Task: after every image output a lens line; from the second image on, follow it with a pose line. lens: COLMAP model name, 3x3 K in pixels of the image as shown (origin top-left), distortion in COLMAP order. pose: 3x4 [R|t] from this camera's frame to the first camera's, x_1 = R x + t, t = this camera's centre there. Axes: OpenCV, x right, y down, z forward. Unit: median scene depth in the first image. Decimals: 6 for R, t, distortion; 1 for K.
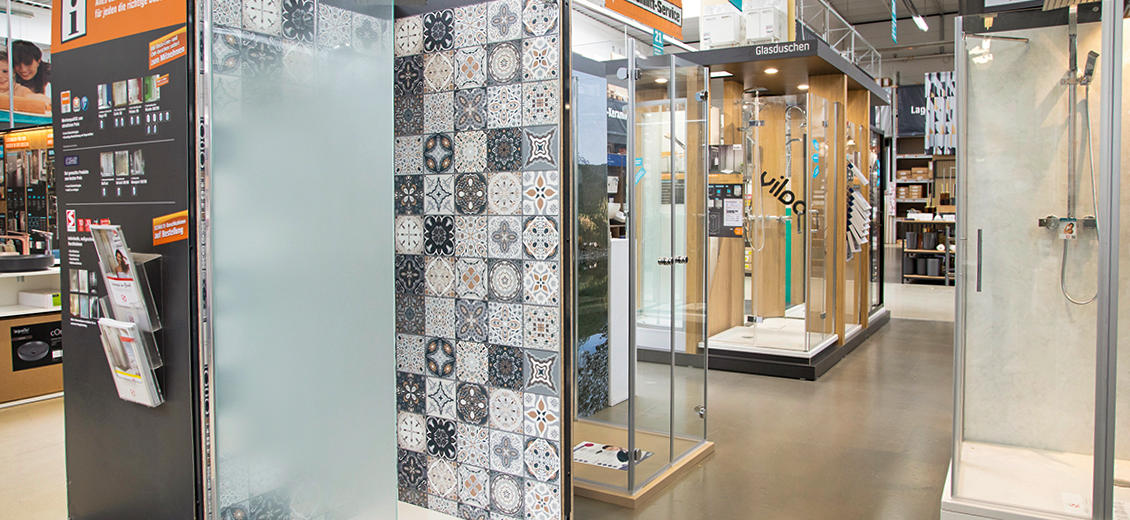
lens RADIAL K [[751.0, 0, 569.0], [0, 751.0, 254.3], [0, 0, 1]] dist [-0.033147, 0.010011]
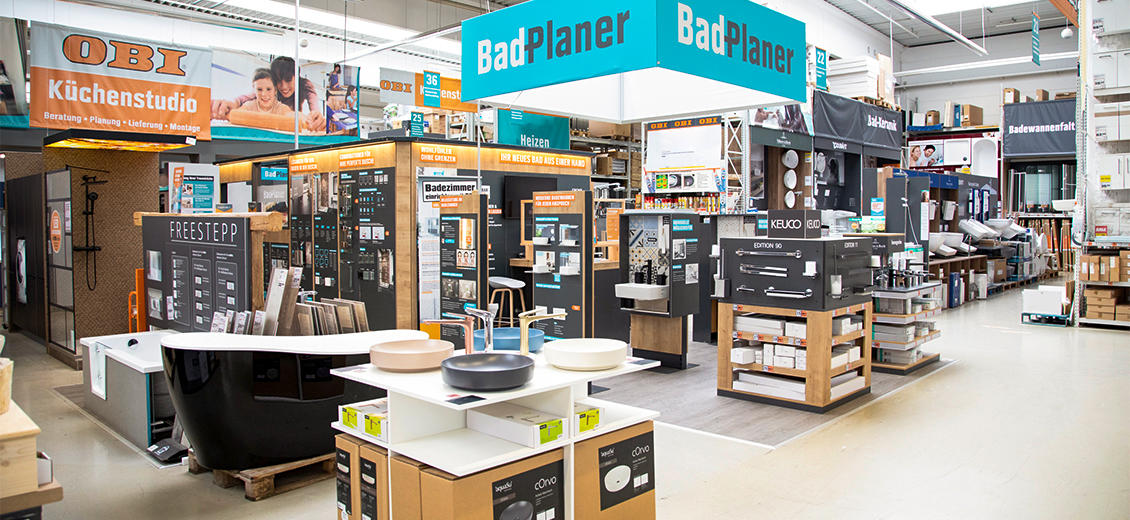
lens RADIAL K [[751.0, 0, 562.4], [0, 751.0, 258.4], [0, 0, 1]] dist [-0.033147, 0.010011]
pose [[0.978997, 0.017324, -0.203138, -0.255011], [-0.019331, 0.999782, -0.007897, -0.037178], [0.202957, 0.011658, 0.979118, 0.177875]]
